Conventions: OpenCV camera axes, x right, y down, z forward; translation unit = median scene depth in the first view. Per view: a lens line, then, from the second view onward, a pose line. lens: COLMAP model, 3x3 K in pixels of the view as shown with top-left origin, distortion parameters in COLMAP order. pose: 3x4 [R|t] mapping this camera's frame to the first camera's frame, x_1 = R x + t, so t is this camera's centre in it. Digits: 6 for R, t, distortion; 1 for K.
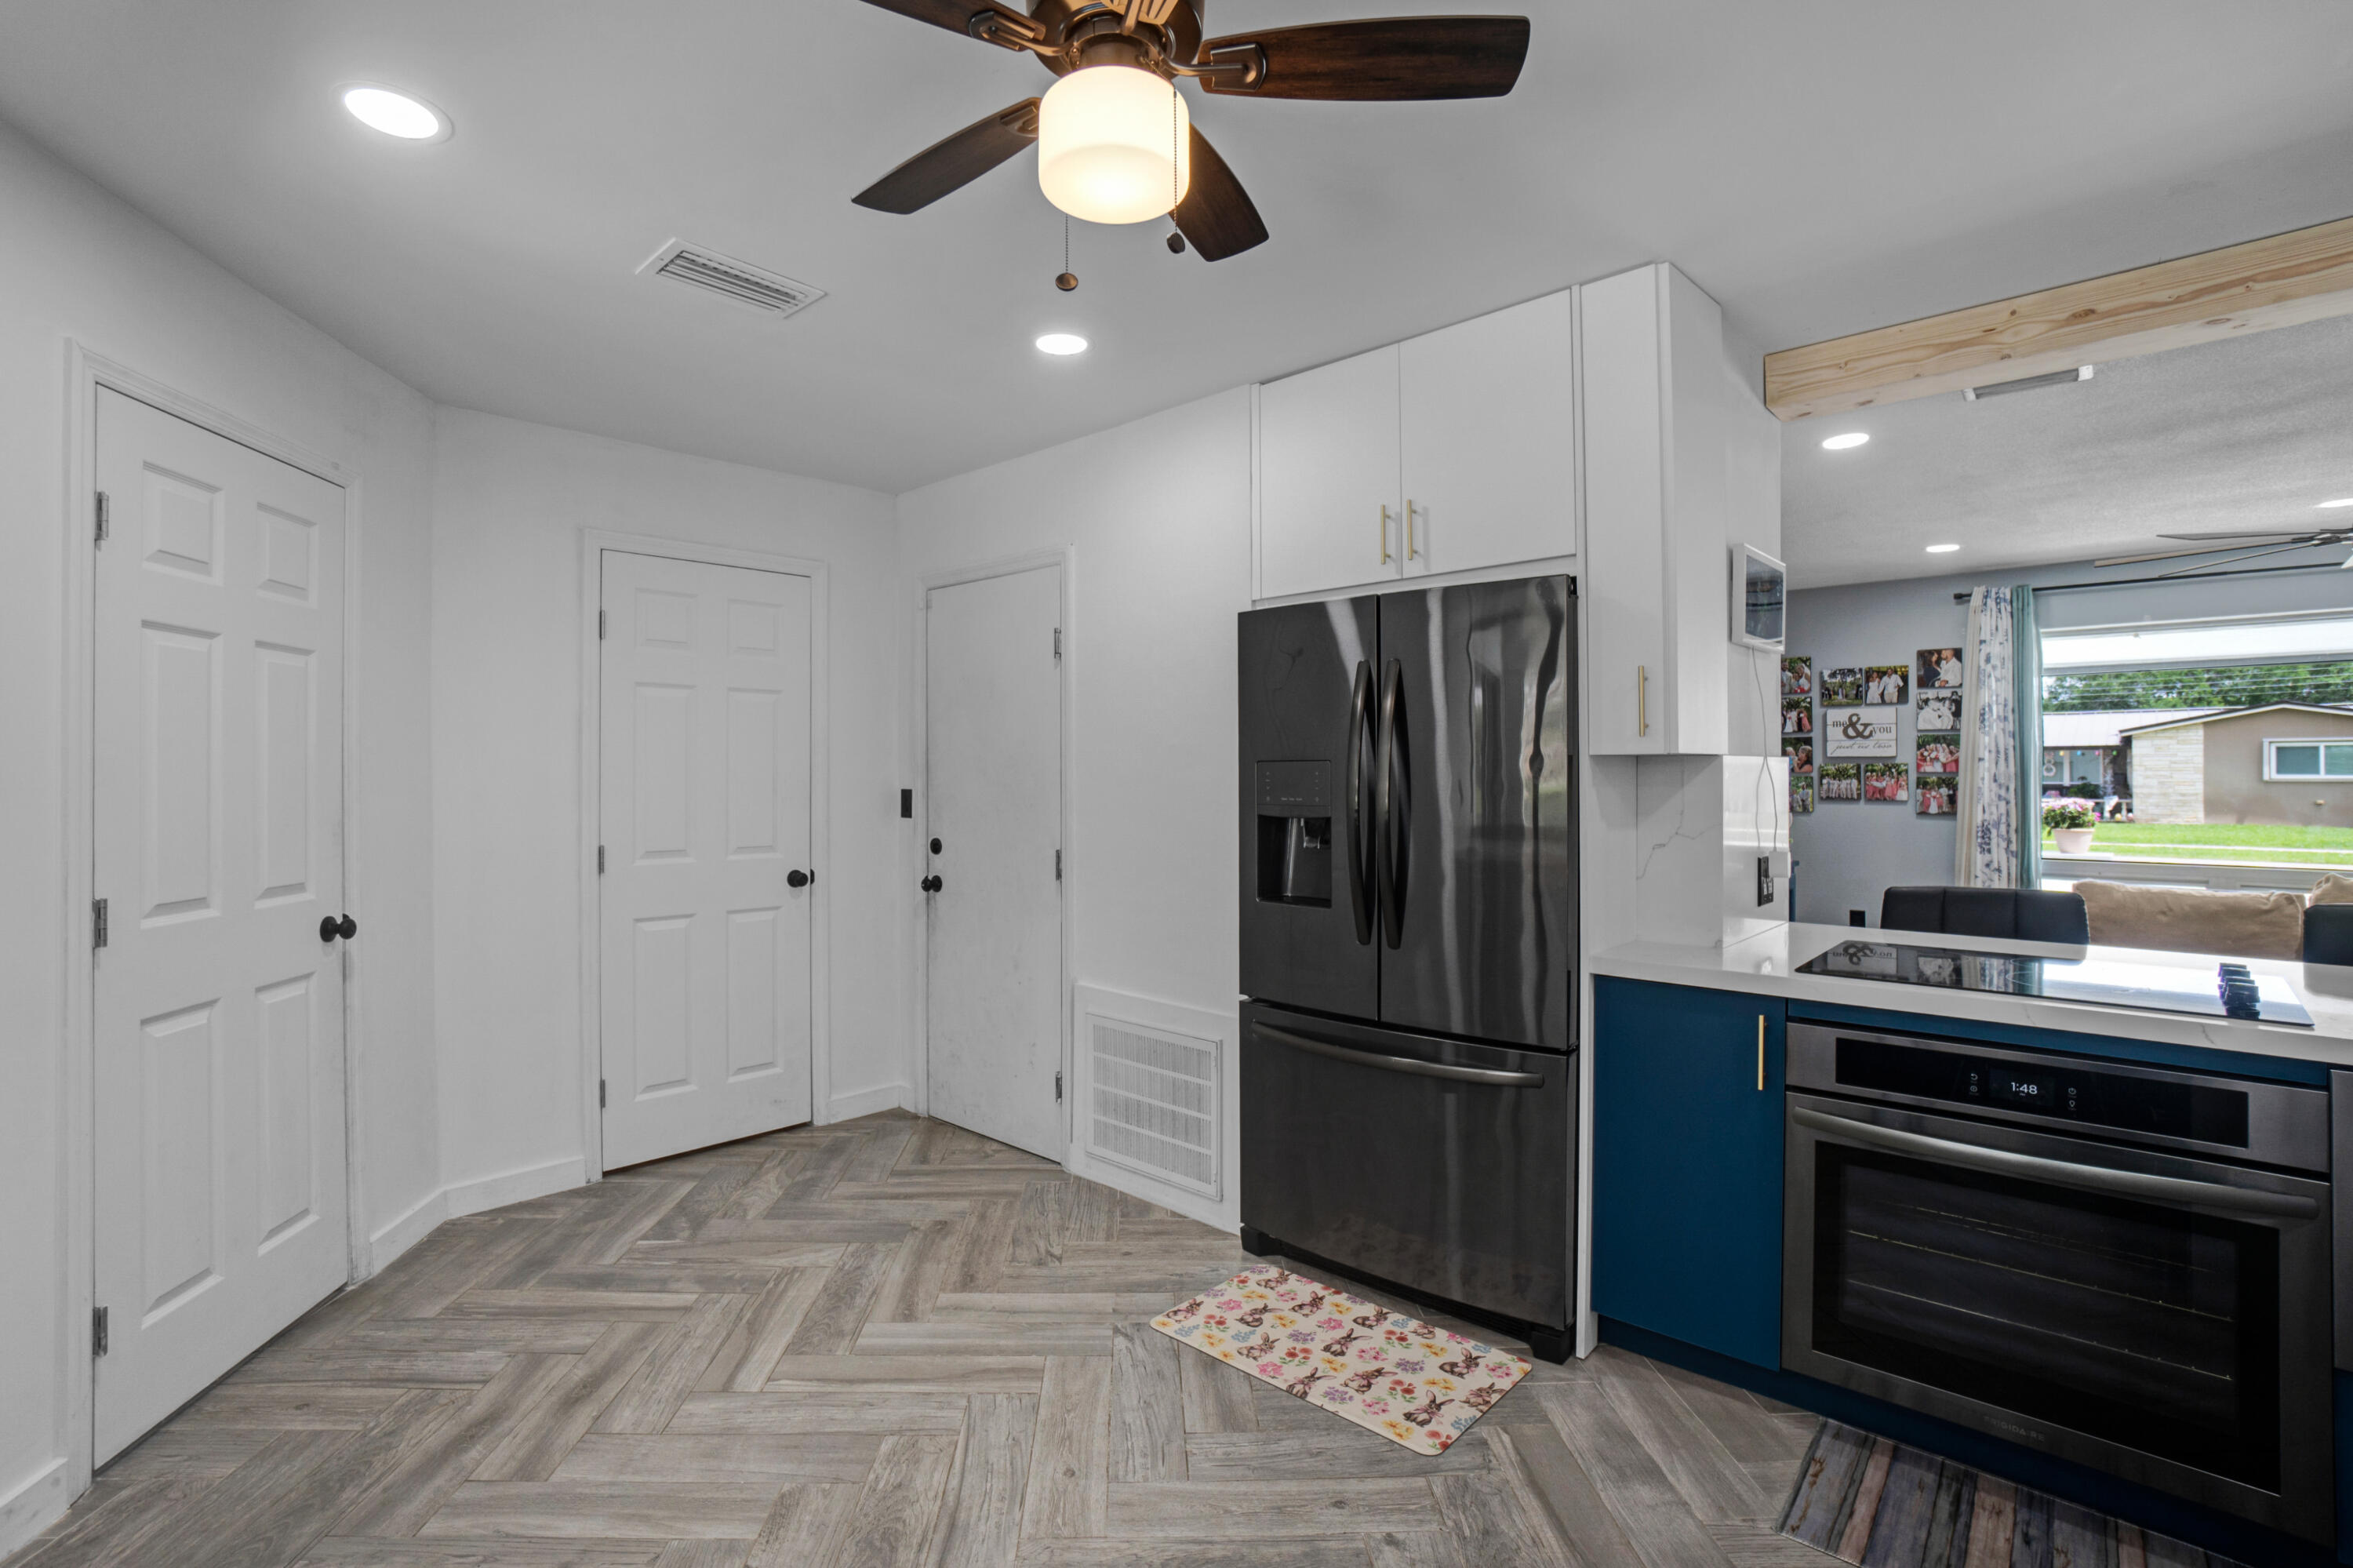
lens RADIAL K [[1086.9, 0, 1158.6], [0, 1086.9, 765.3], [0, 0, 1]] dist [-0.059735, 0.022518]
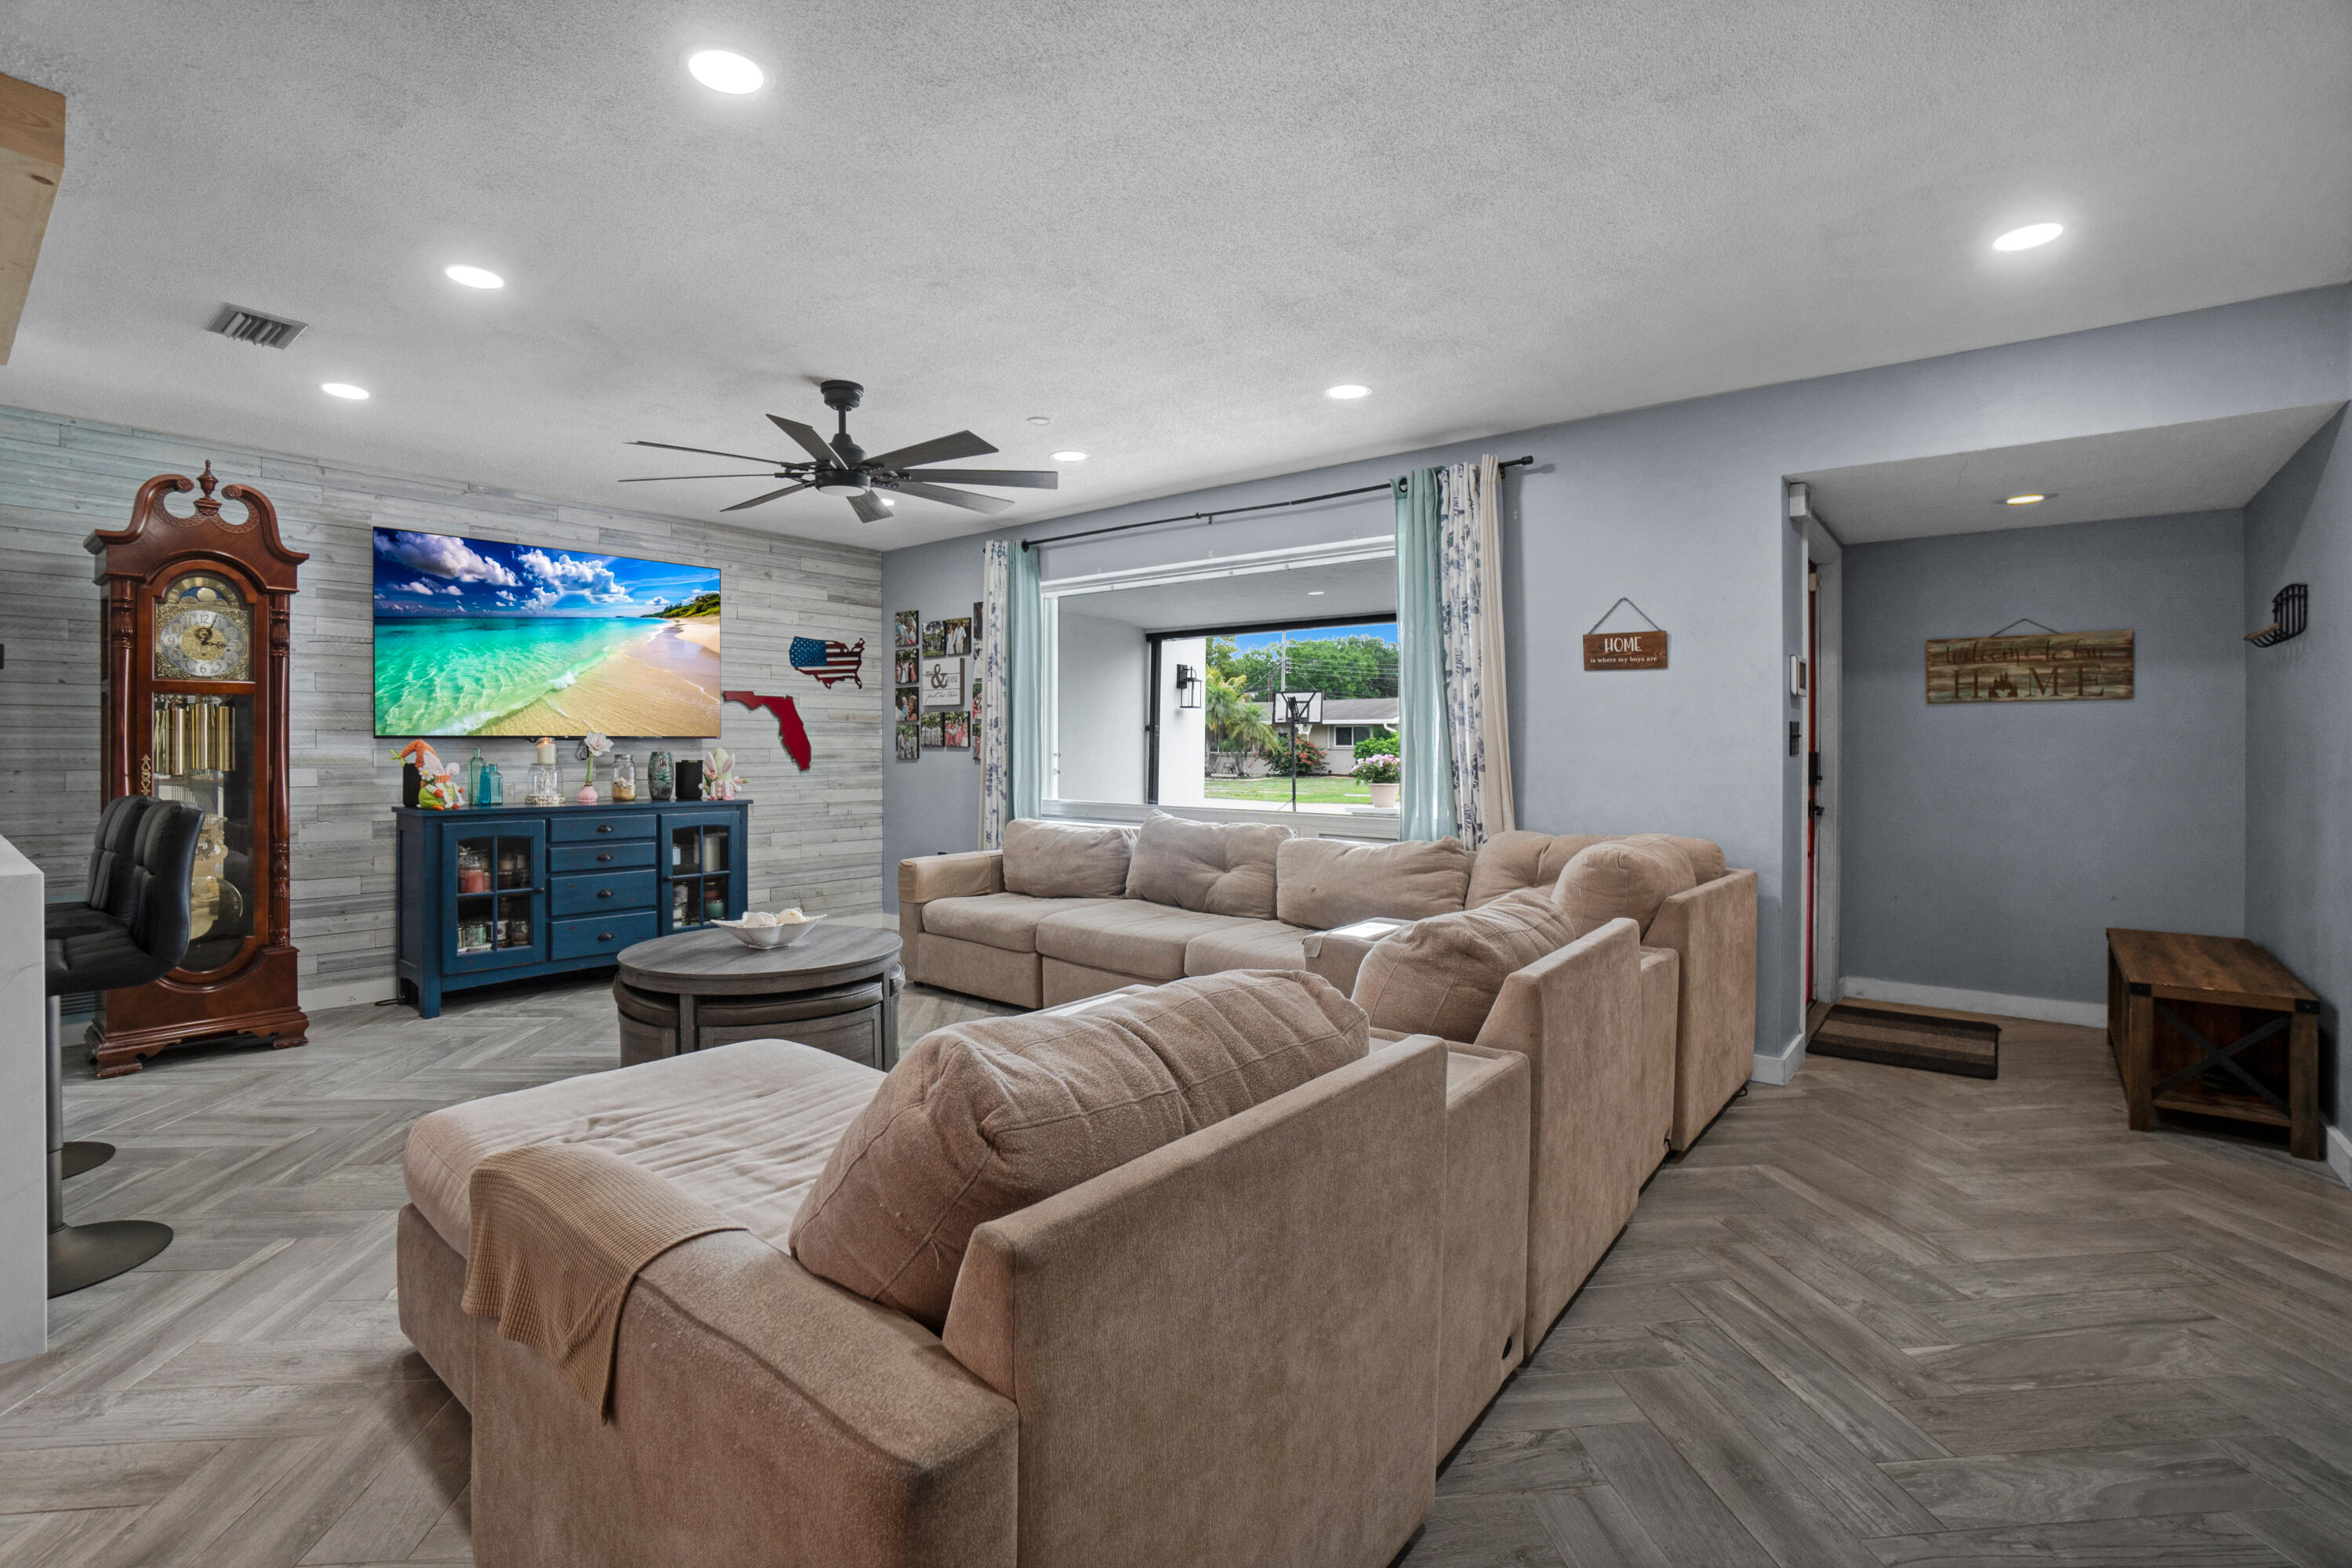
lens RADIAL K [[1067.1, 0, 1154.4], [0, 1067.1, 753.0], [0, 0, 1]] dist [-0.063740, 0.024041]
pose [[0.997486, 0.002890, 0.070805, 1.714190], [-0.003755, 0.999920, 0.012090, 0.054490], [-0.070765, -0.012326, 0.997417, -0.120003]]
